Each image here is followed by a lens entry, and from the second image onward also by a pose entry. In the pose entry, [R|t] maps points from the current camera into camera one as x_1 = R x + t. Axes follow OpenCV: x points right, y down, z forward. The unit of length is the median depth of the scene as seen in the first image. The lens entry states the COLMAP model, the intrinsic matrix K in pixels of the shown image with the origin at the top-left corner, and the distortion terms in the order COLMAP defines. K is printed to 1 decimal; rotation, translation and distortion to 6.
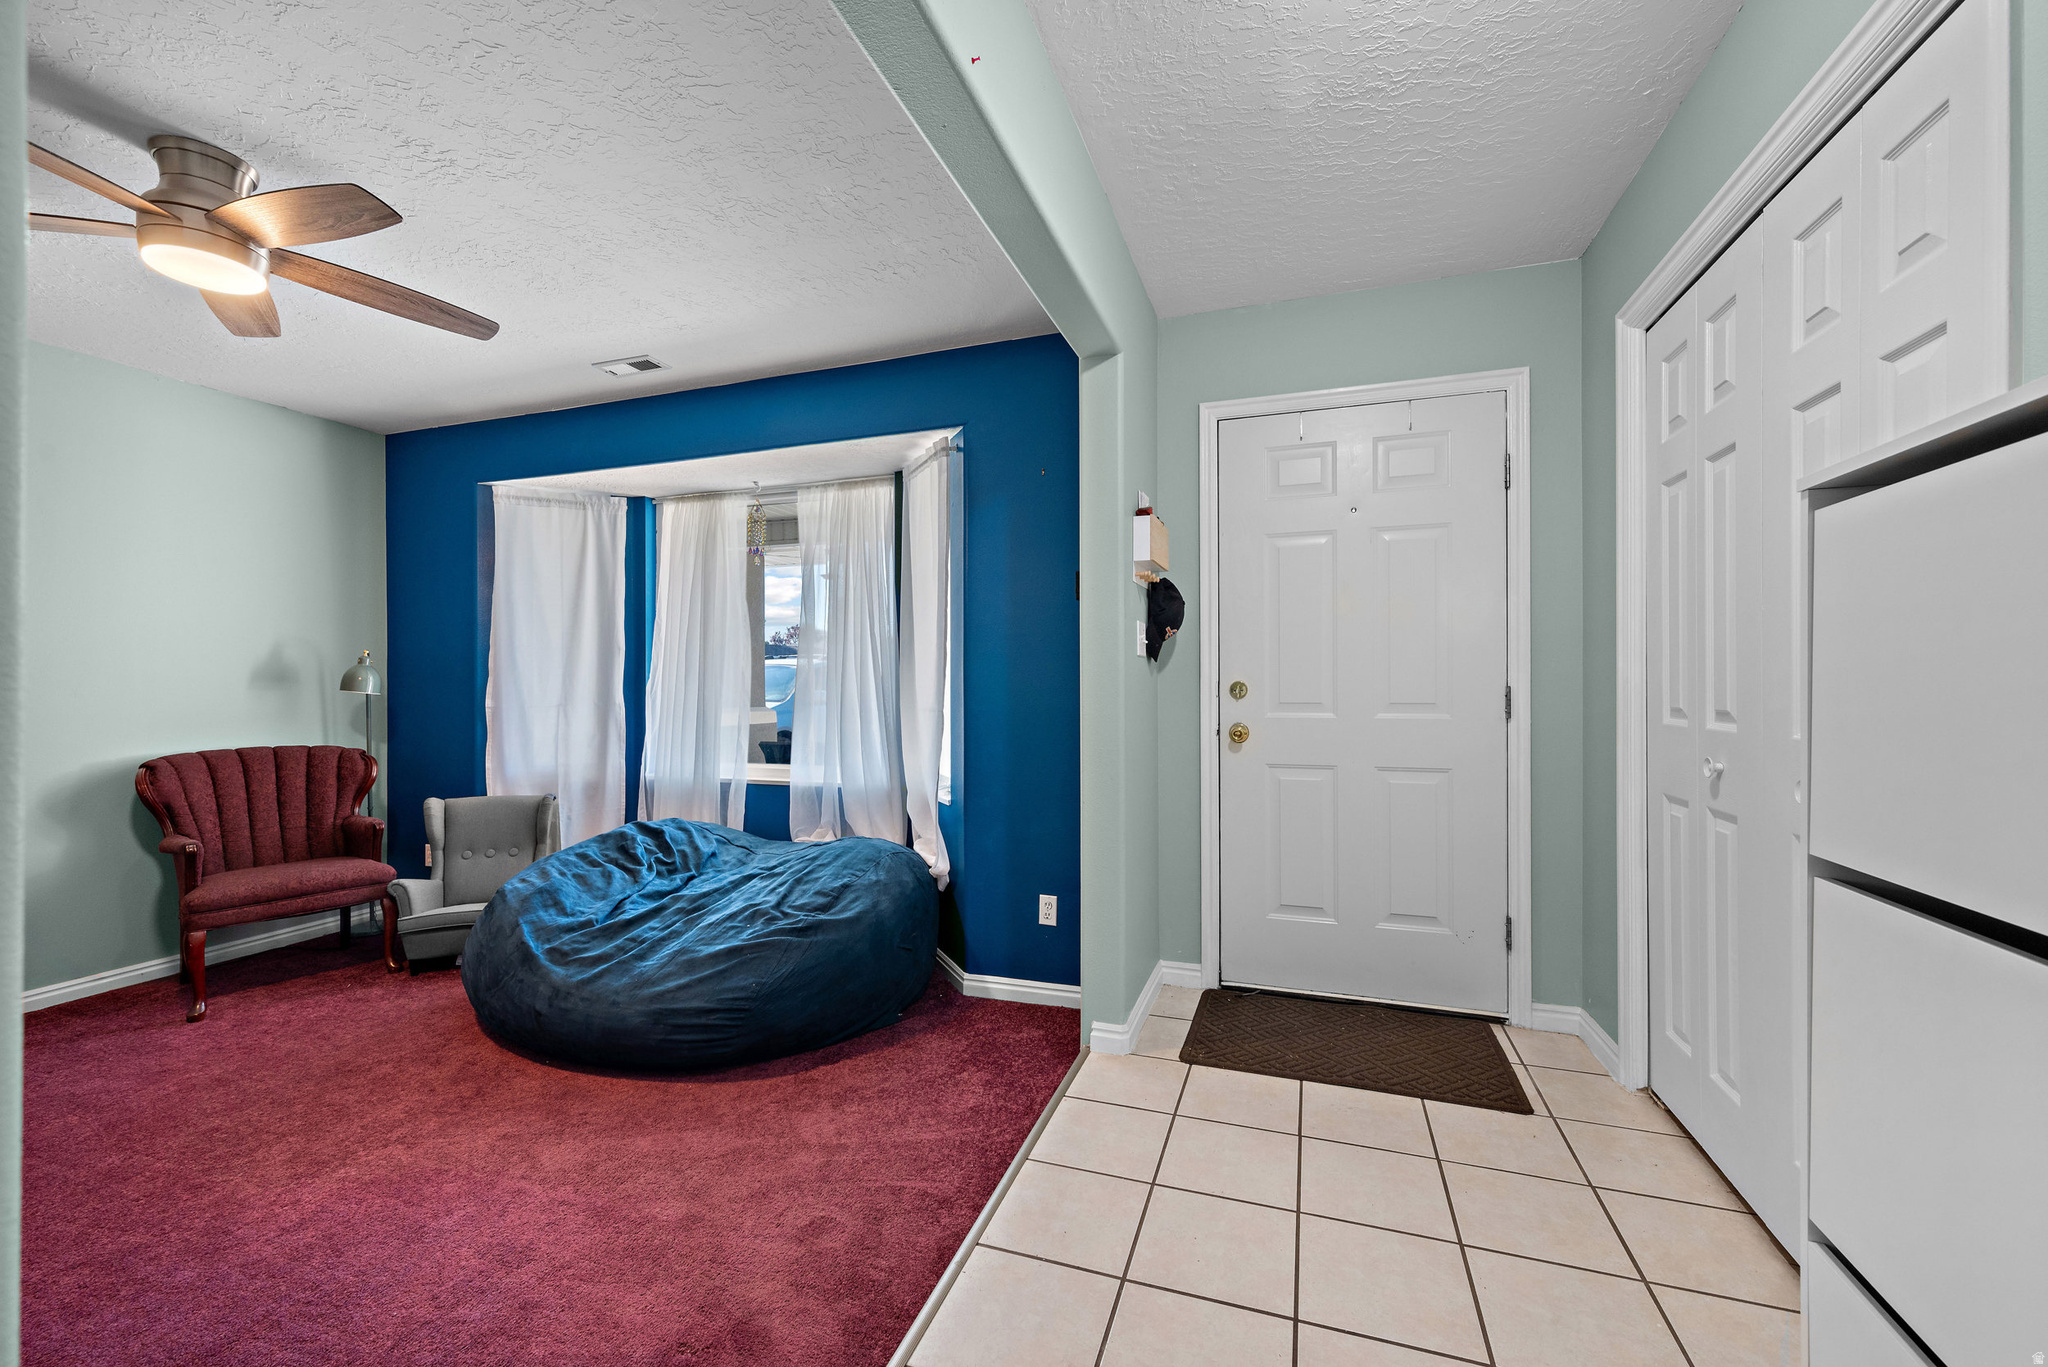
lens RADIAL K [[815.5, 0, 1026.5], [0, 815.5, 696.6], [0, 0, 1]] dist [0.002844, -0.000525]
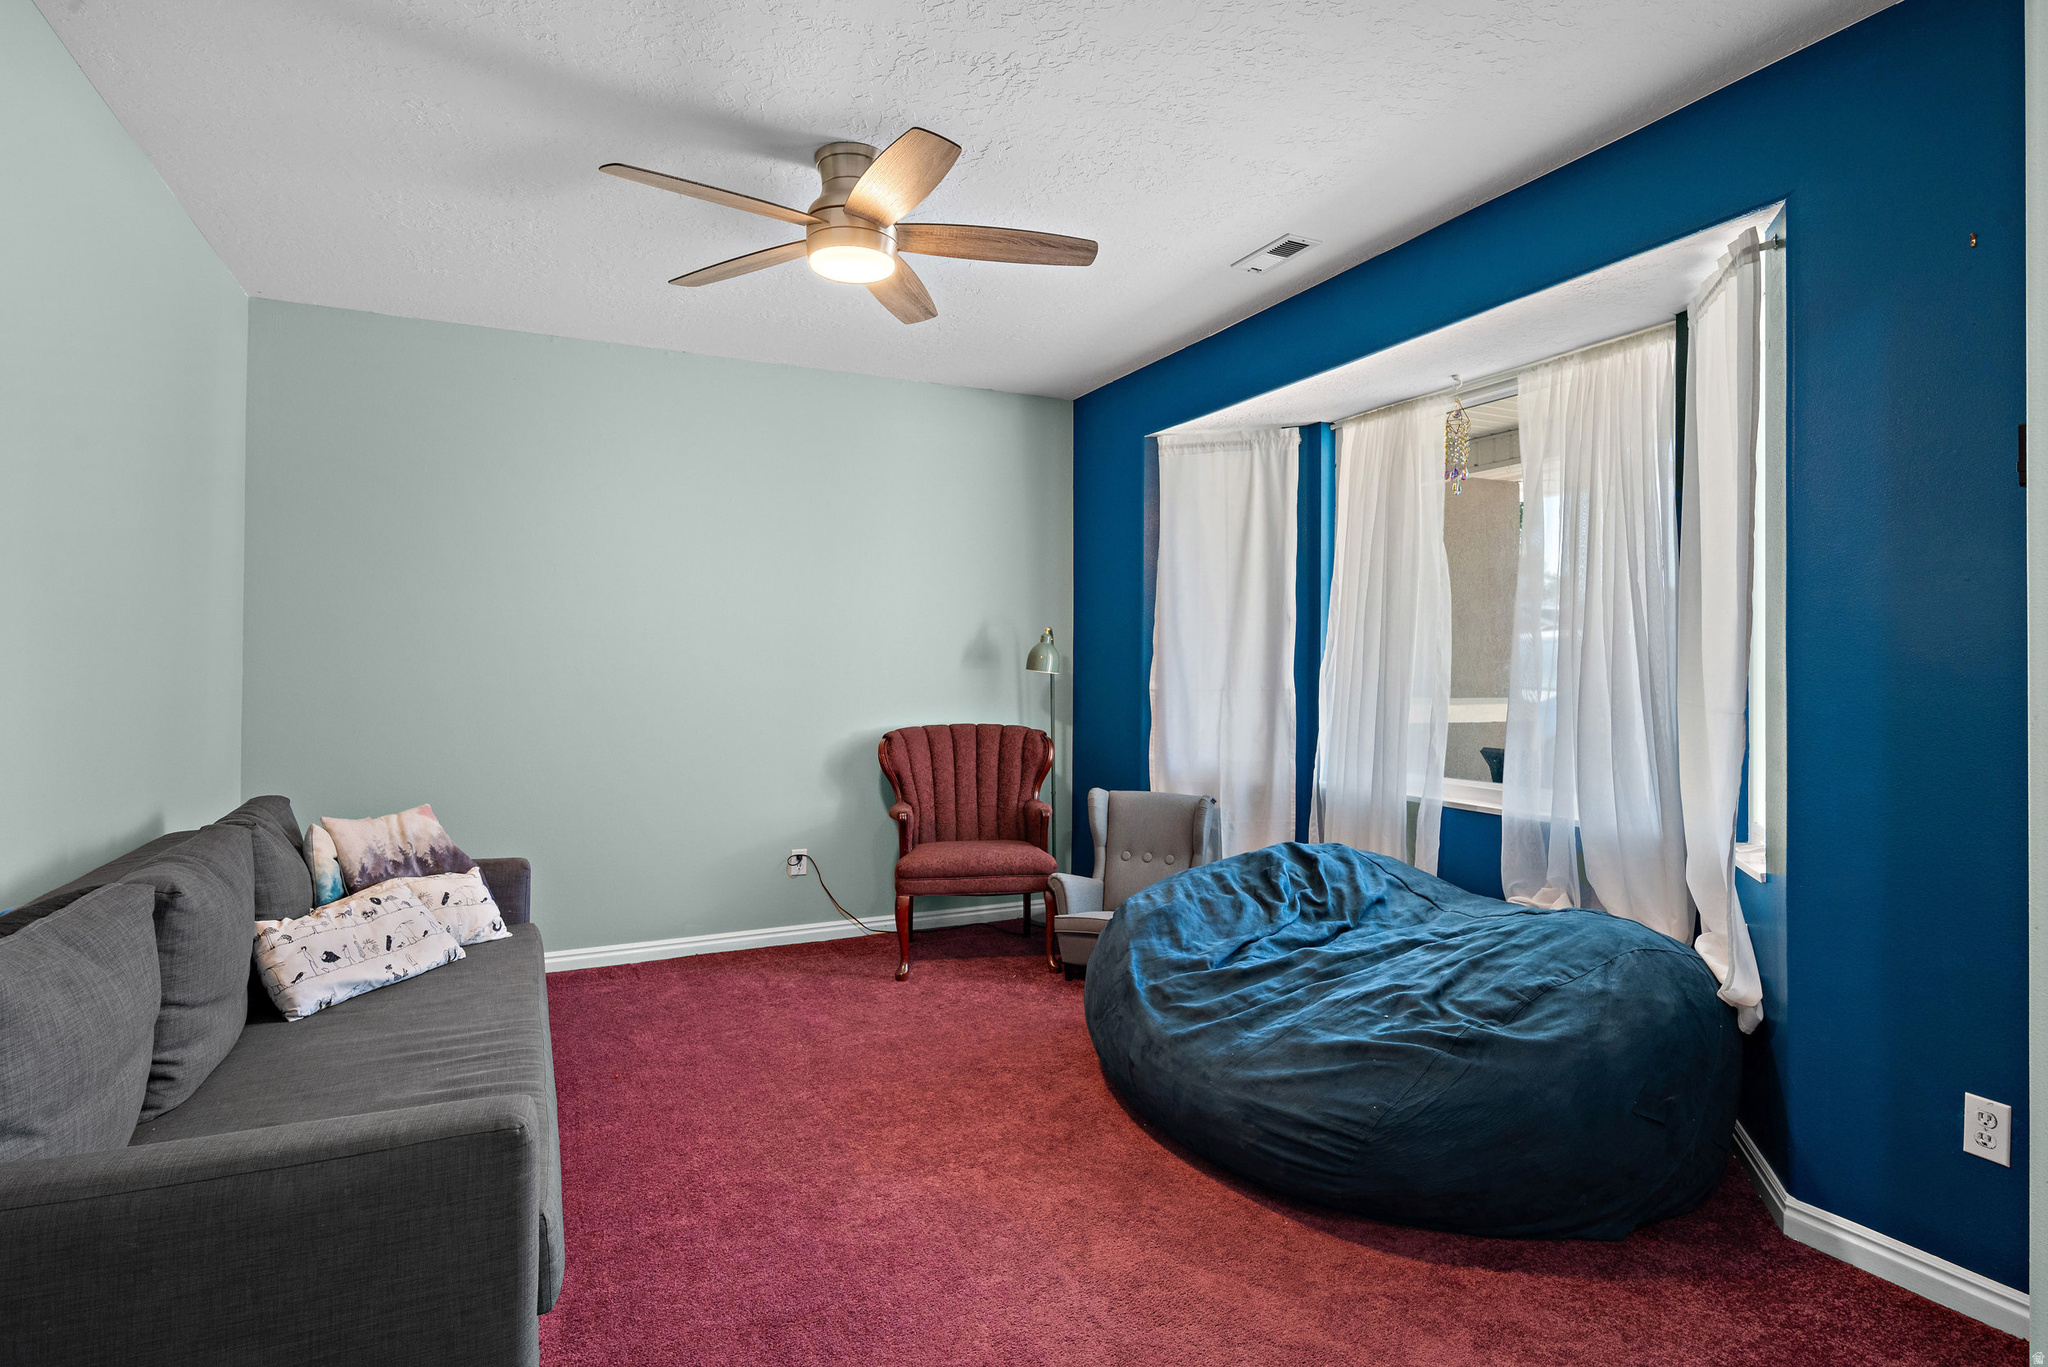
lens RADIAL K [[1030.1, 0, 1132.0], [0, 1030.1, 663.8], [0, 0, 1]] dist [0.000255, -0.000505]
pose [[0.704425, 0.004119, -0.709767, 0.119617], [-0.016099, 0.999819, -0.010174, -0.003569], [0.709596, 0.018593, 0.704363, 0.225352]]
